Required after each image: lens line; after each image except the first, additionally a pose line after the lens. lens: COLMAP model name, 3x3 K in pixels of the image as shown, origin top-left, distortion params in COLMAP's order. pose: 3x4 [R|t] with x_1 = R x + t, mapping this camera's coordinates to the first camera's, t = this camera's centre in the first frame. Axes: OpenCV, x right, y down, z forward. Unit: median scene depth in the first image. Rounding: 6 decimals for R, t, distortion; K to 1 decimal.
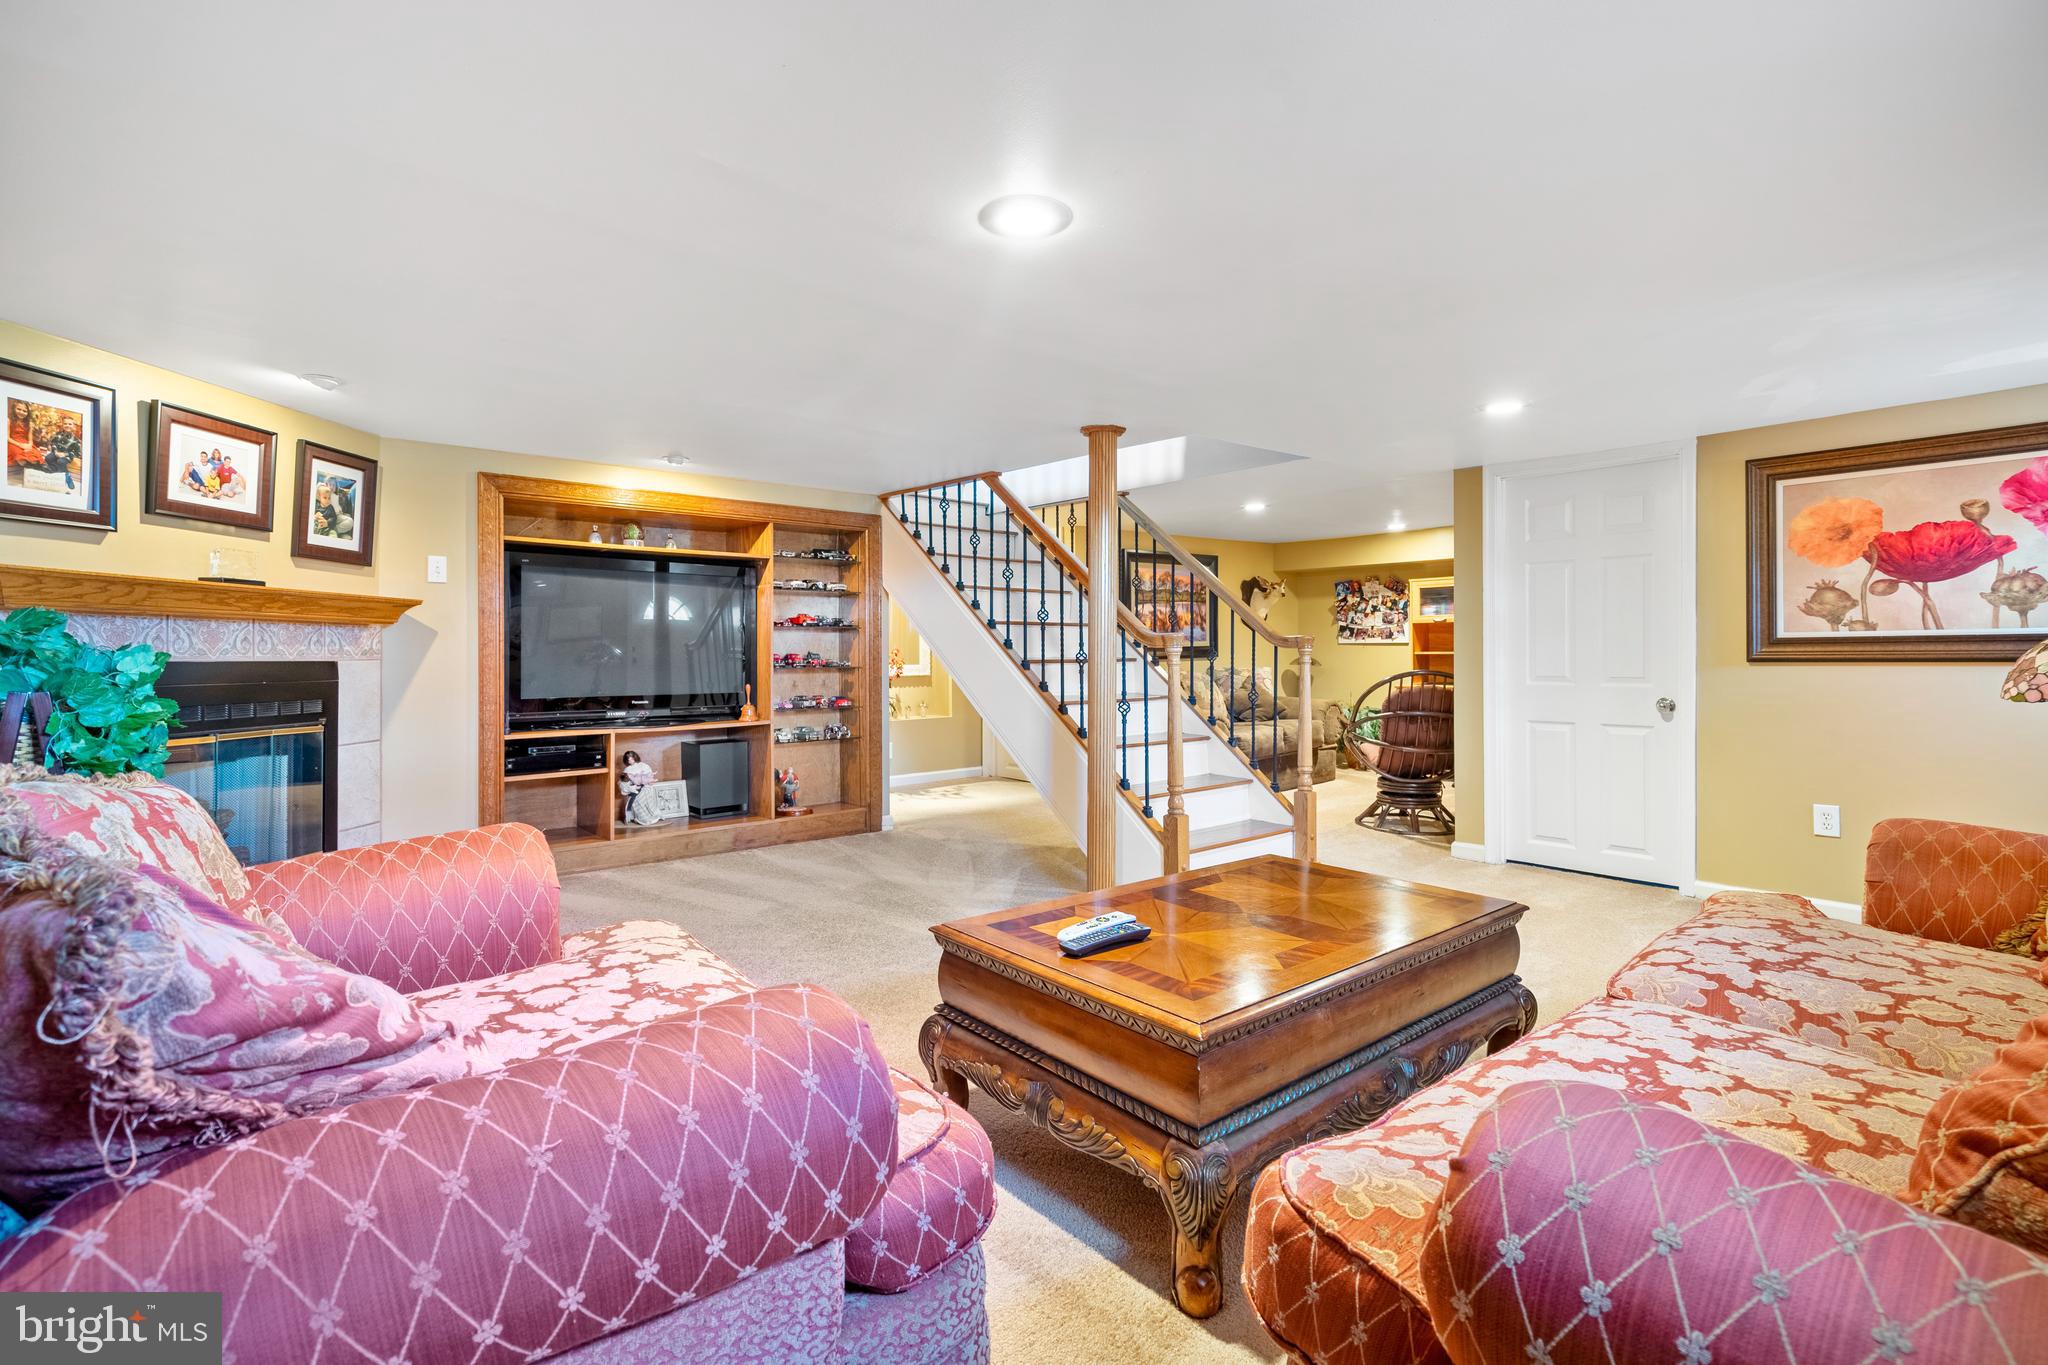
lens RADIAL K [[950.4, 0, 1015.6], [0, 950.4, 656.4], [0, 0, 1]] dist [-0.001696, -0.000117]
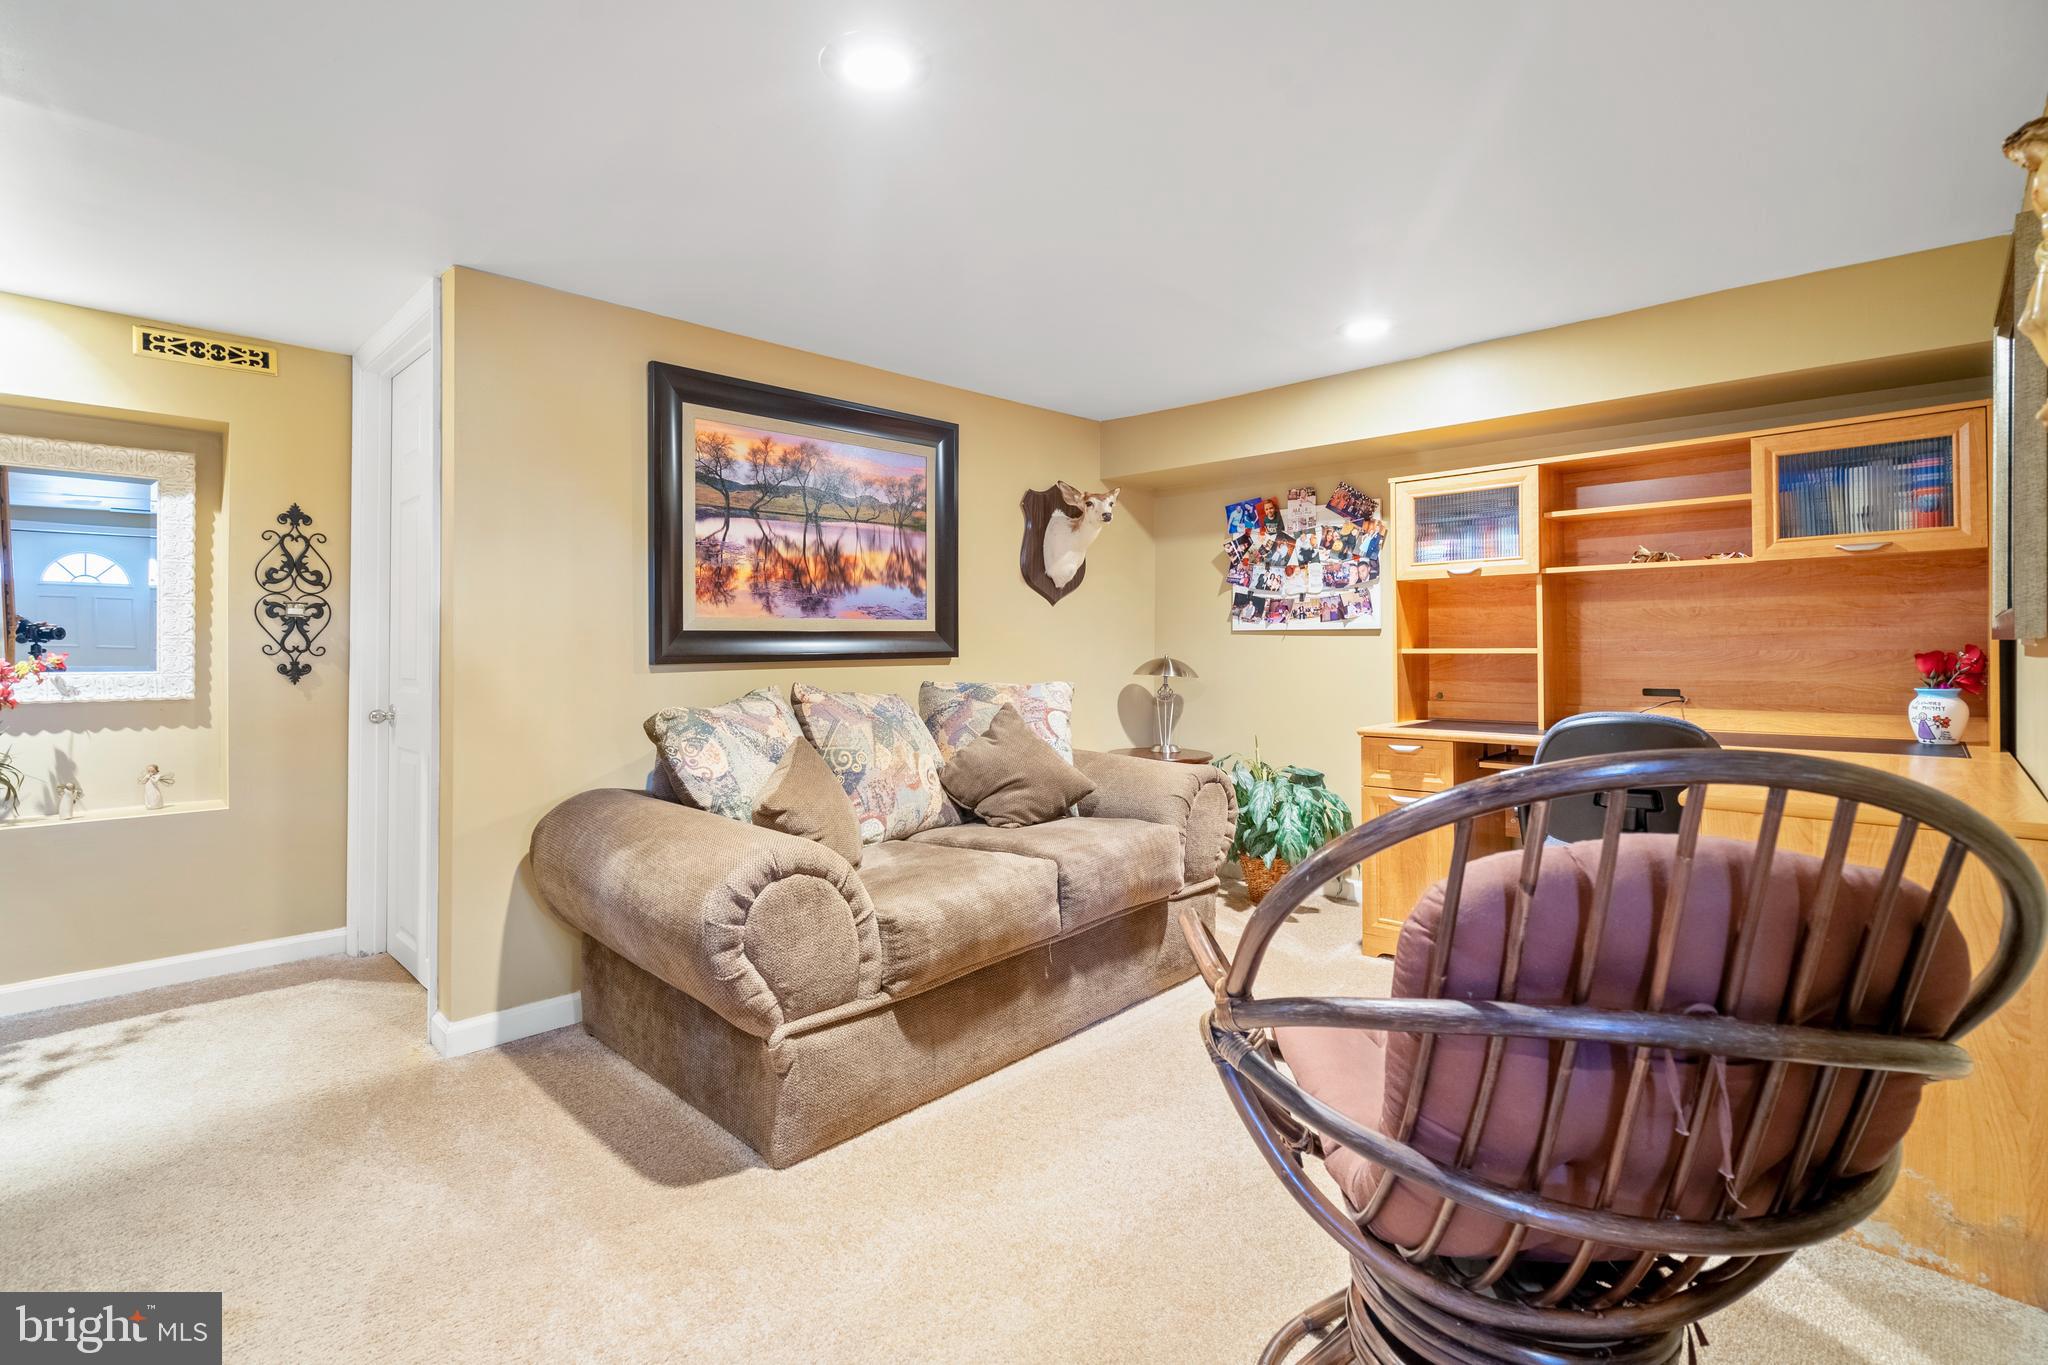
lens RADIAL K [[950.4, 0, 1015.6], [0, 950.4, 656.4], [0, 0, 1]] dist [-0.001696, -0.000117]
pose [[0.996824, 0.007453, 0.079292, 0.212106], [-0.007200, 0.999968, -0.003478, 0.001714], [-0.079315, 0.002897, 0.996845, 0.583609]]
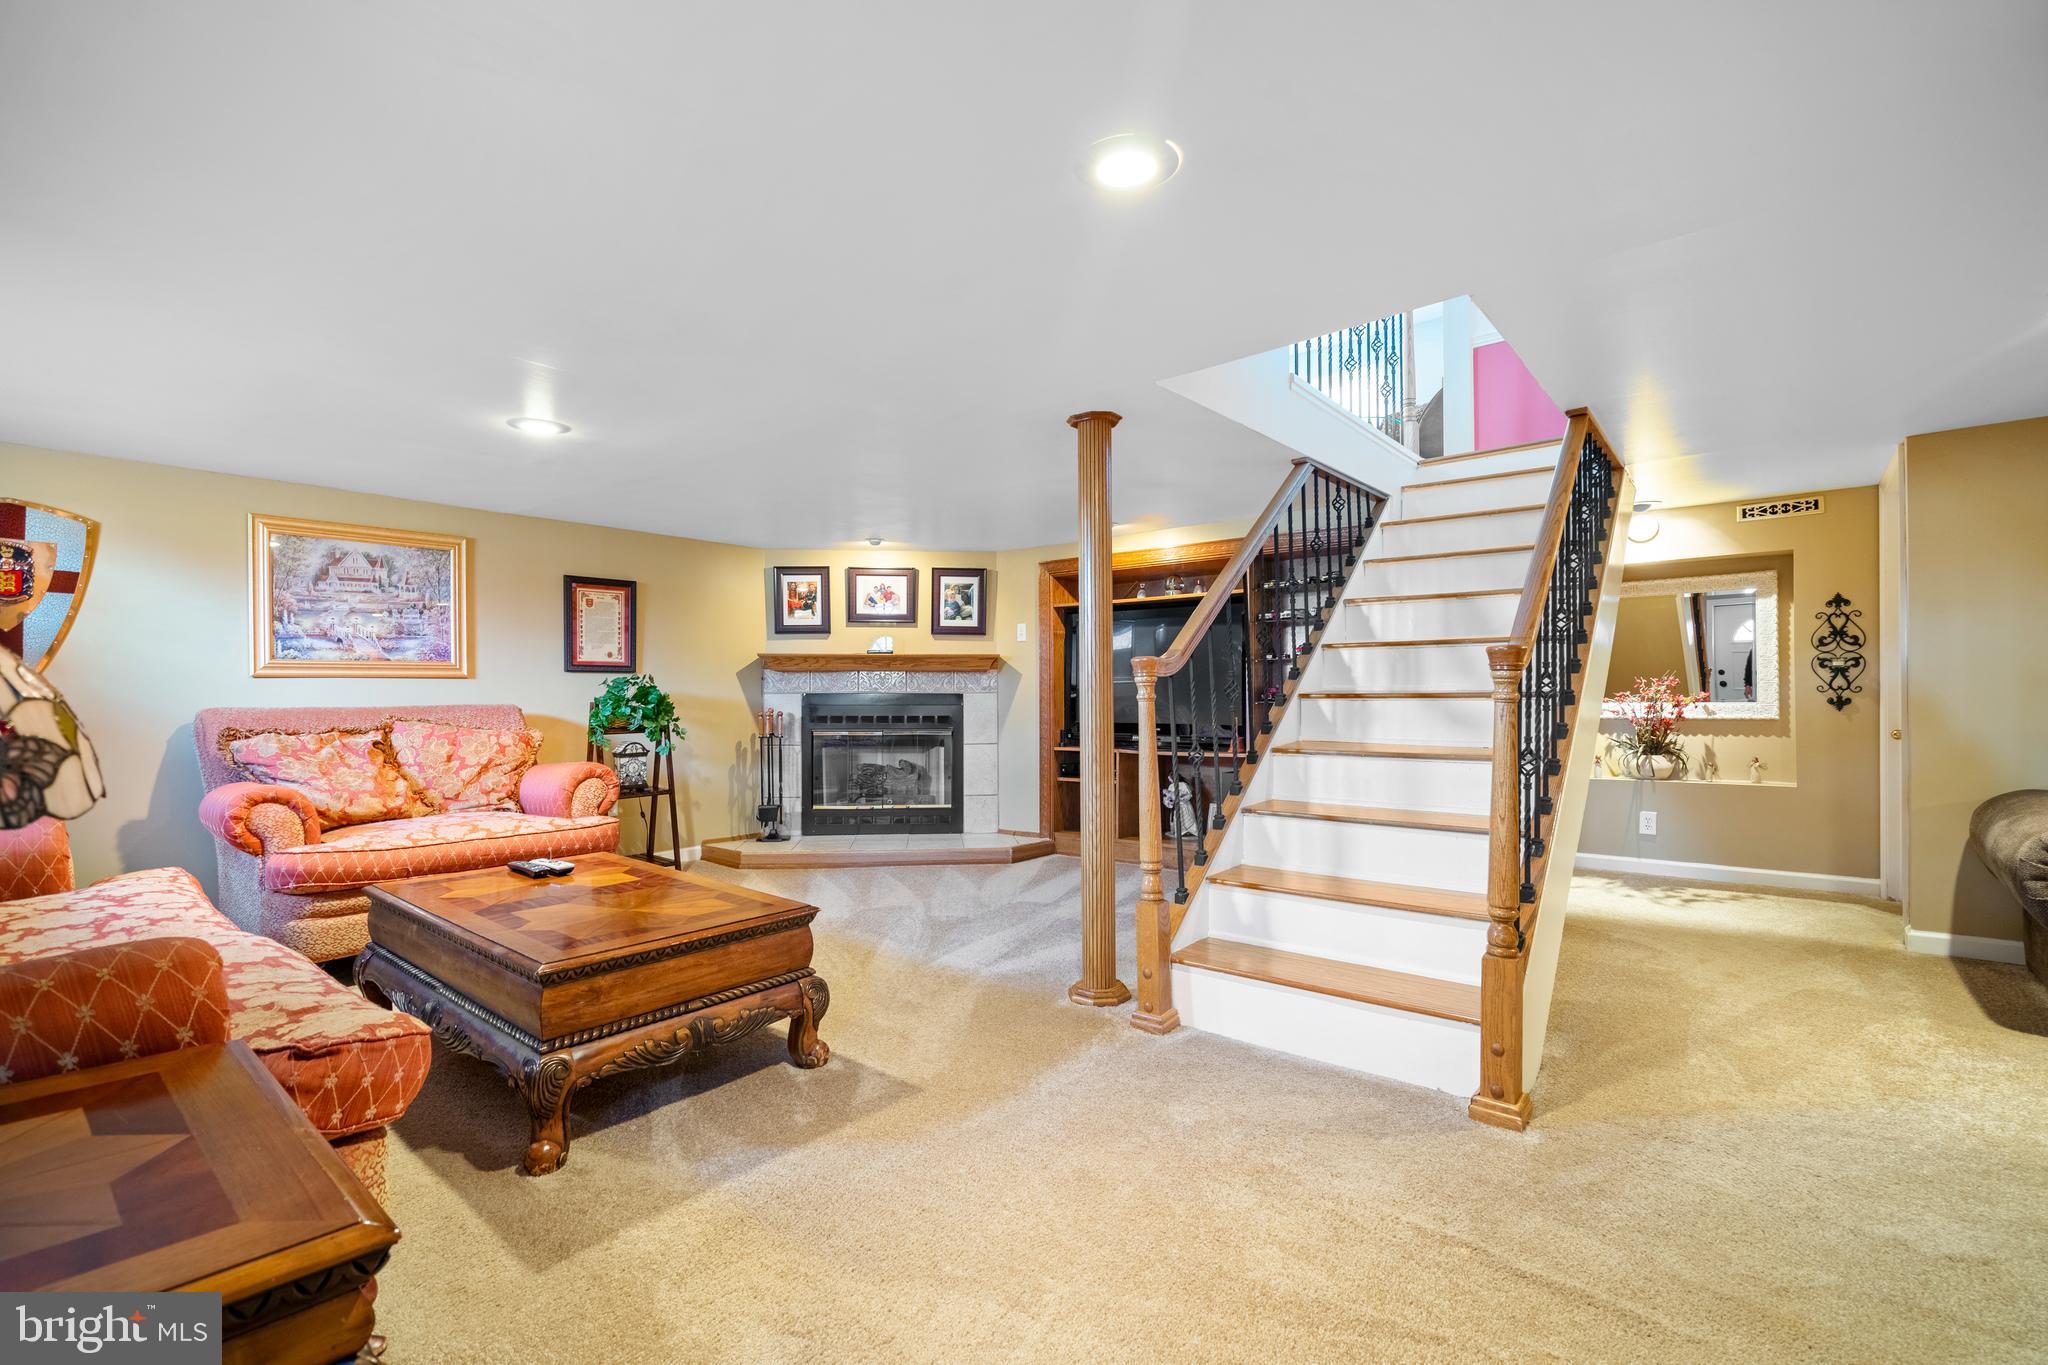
lens RADIAL K [[925.8, 0, 1014.8], [0, 925.8, 685.4], [0, 0, 1]] dist [0.000402, 0.000482]
pose [[0.167506, -0.008343, -0.985836, 0.432840], [0.001618, 0.999965, -0.008188, 0.001730], [0.985870, -0.000223, 0.167514, 0.389791]]
